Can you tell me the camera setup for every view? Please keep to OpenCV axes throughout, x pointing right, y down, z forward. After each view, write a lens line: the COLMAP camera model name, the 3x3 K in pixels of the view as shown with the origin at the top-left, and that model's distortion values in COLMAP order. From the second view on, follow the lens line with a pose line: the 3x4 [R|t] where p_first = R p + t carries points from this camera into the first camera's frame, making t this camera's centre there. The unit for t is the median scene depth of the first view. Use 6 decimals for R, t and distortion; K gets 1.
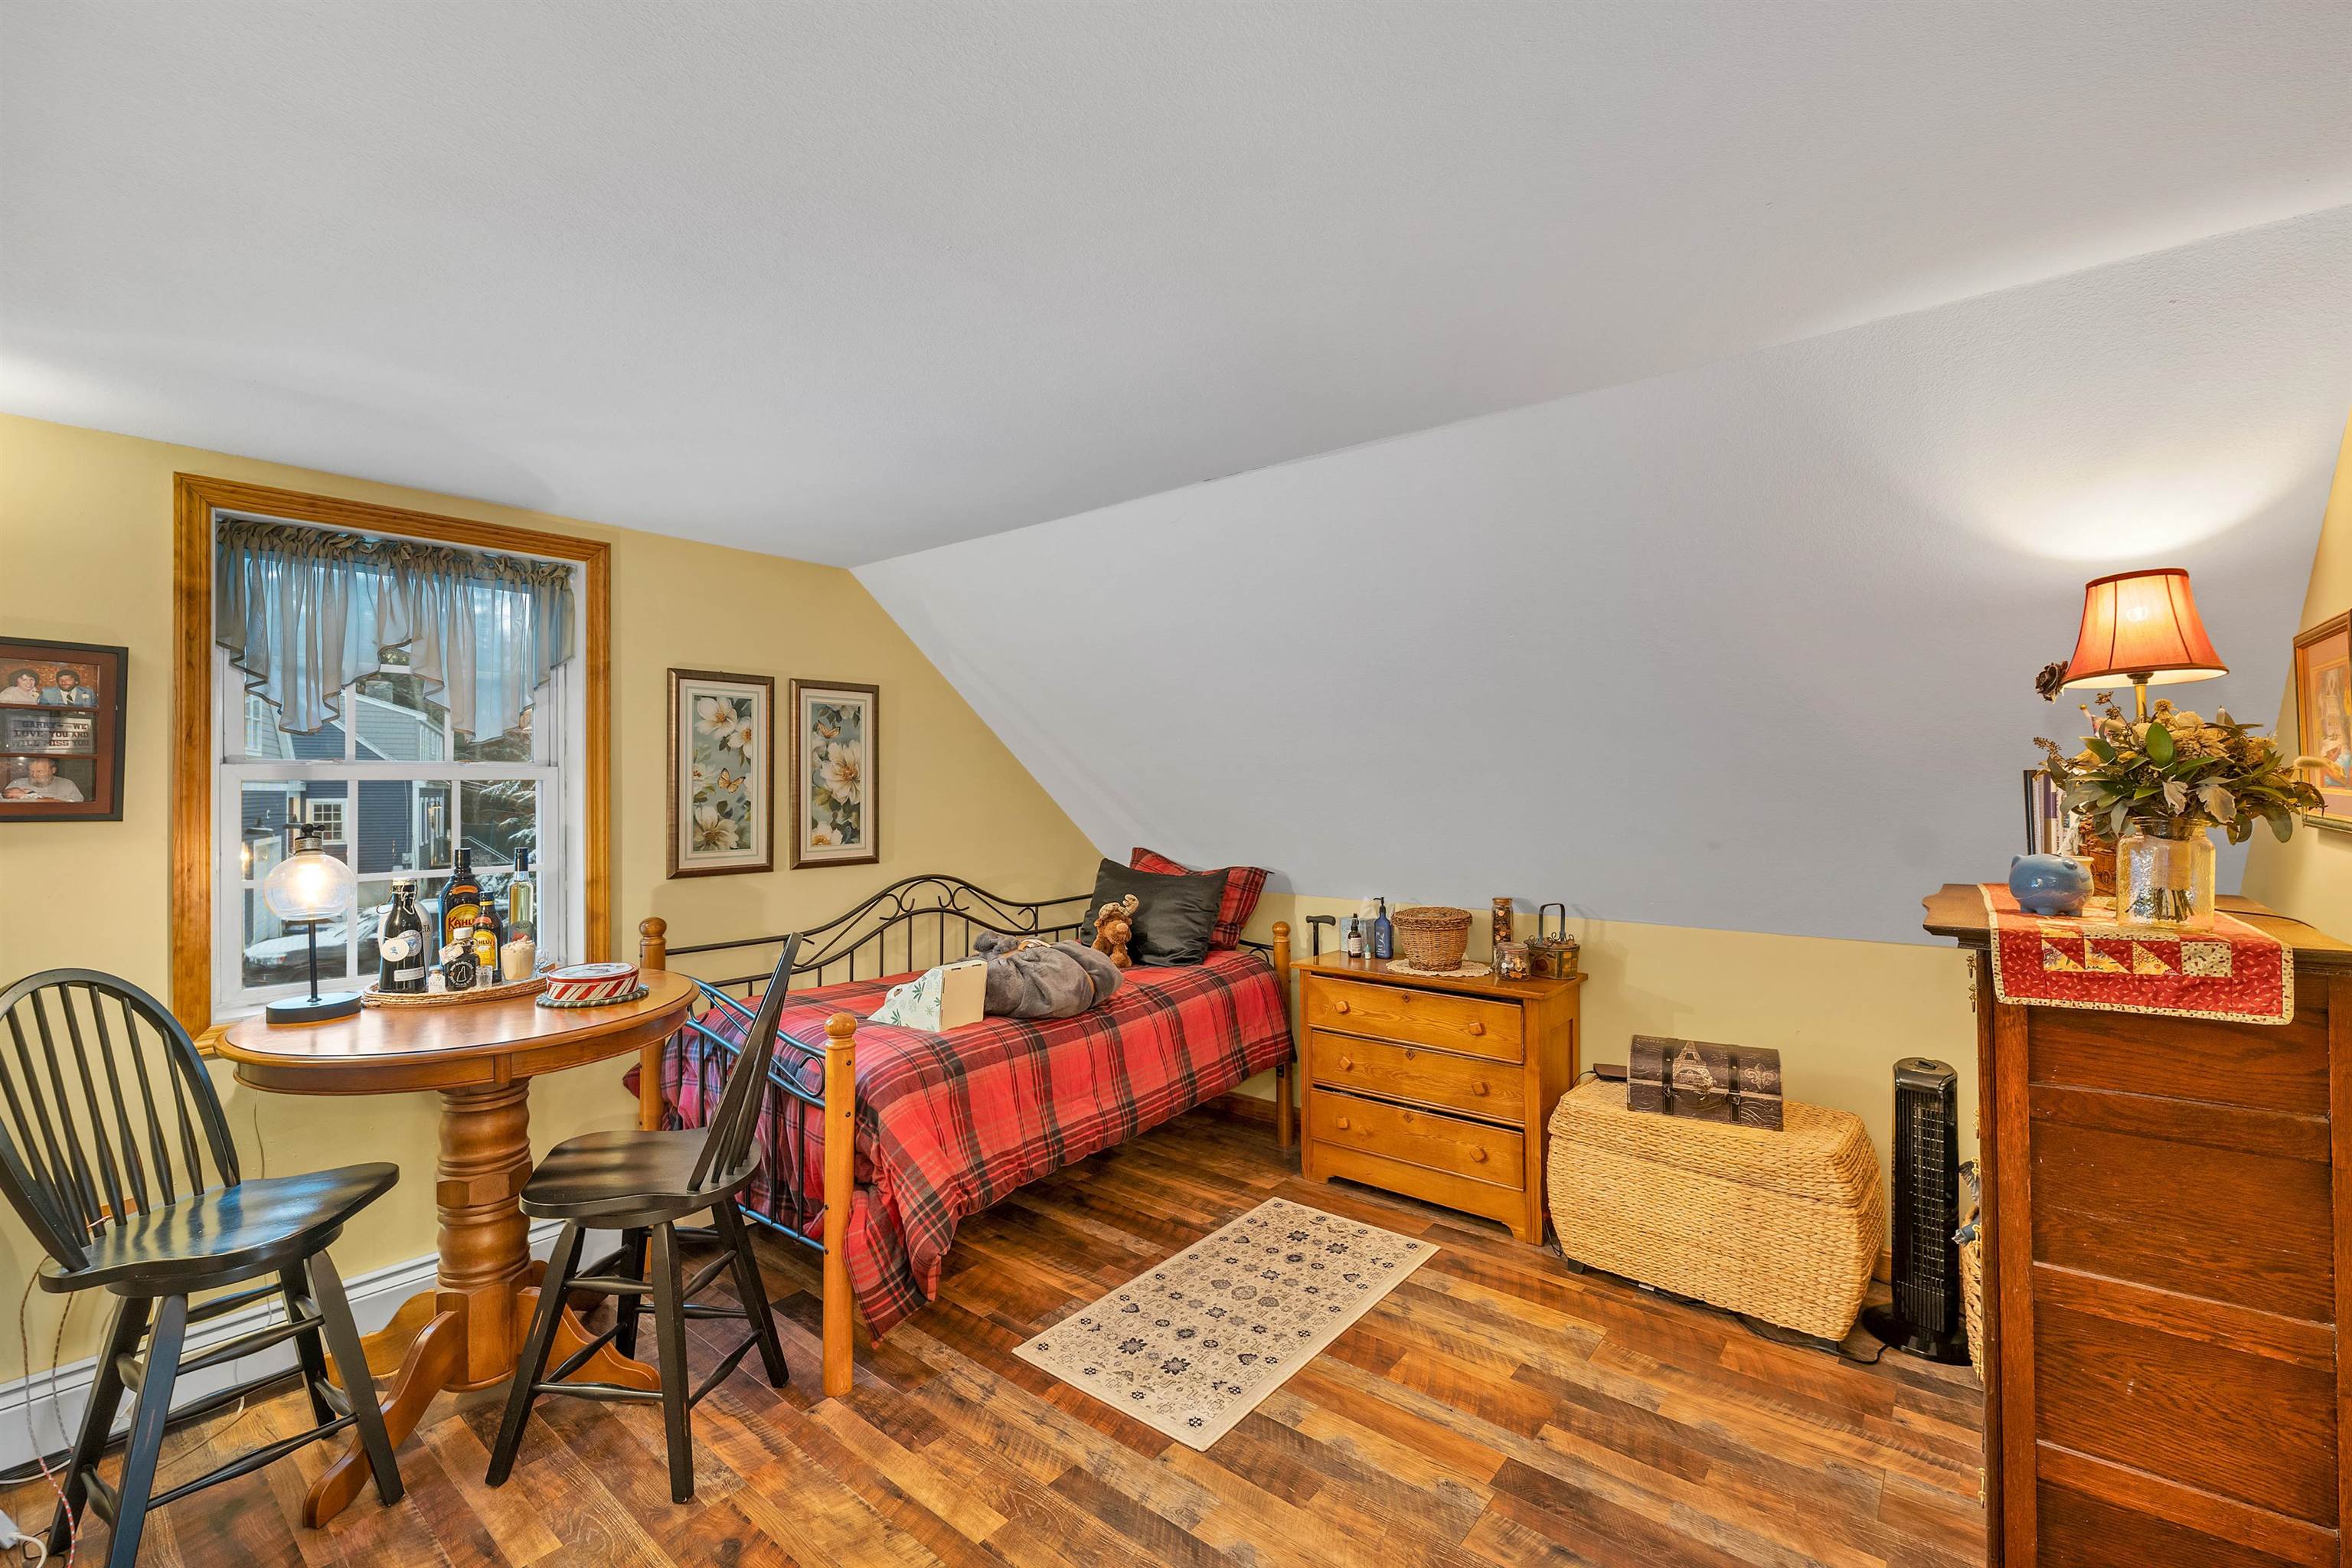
lens RADIAL K [[993.7, 0, 1180.6], [0, 993.7, 781.4], [0, 0, 1]] dist [0.007423, -0.001574]
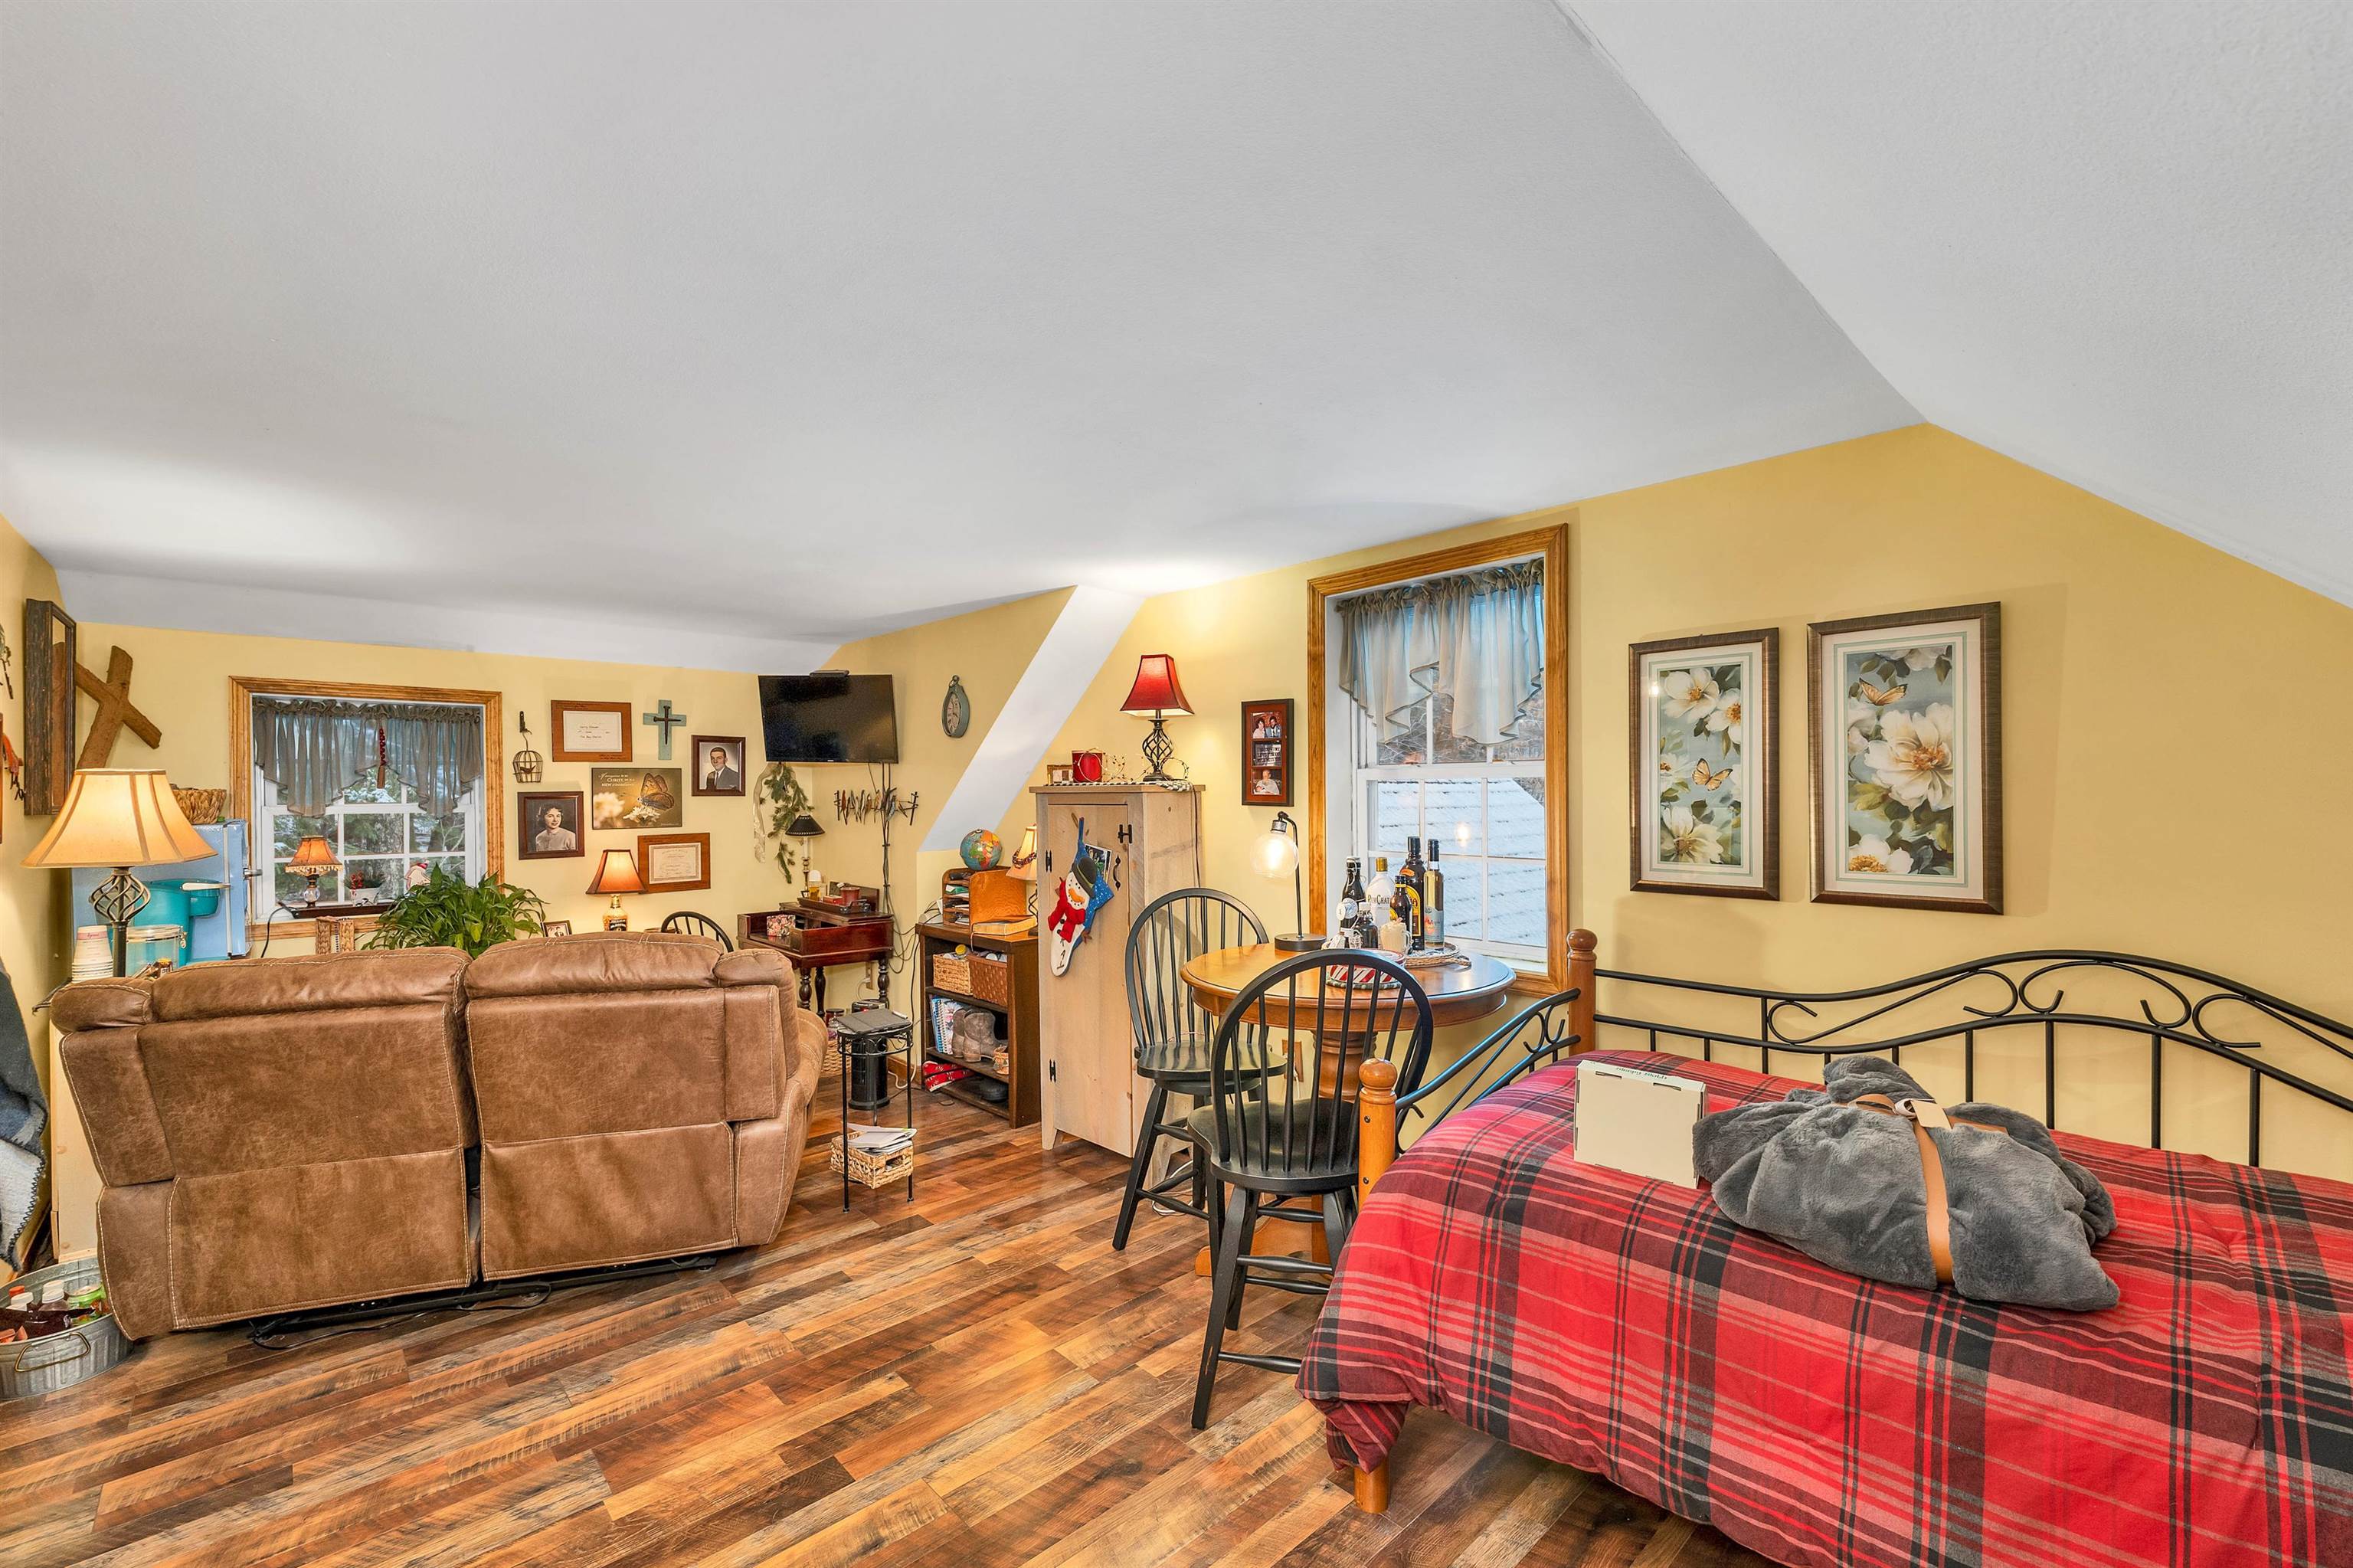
lens RADIAL K [[994.1, 0, 1181.6], [0, 994.1, 791.7], [0, 0, 1]] dist [0.007423, -0.001574]
pose [[-0.134074, 0.009925, -0.990922, 0.355641], [0.015416, 0.999850, 0.007929, 0.000131], [0.990851, -0.014213, -0.134207, 0.673436]]
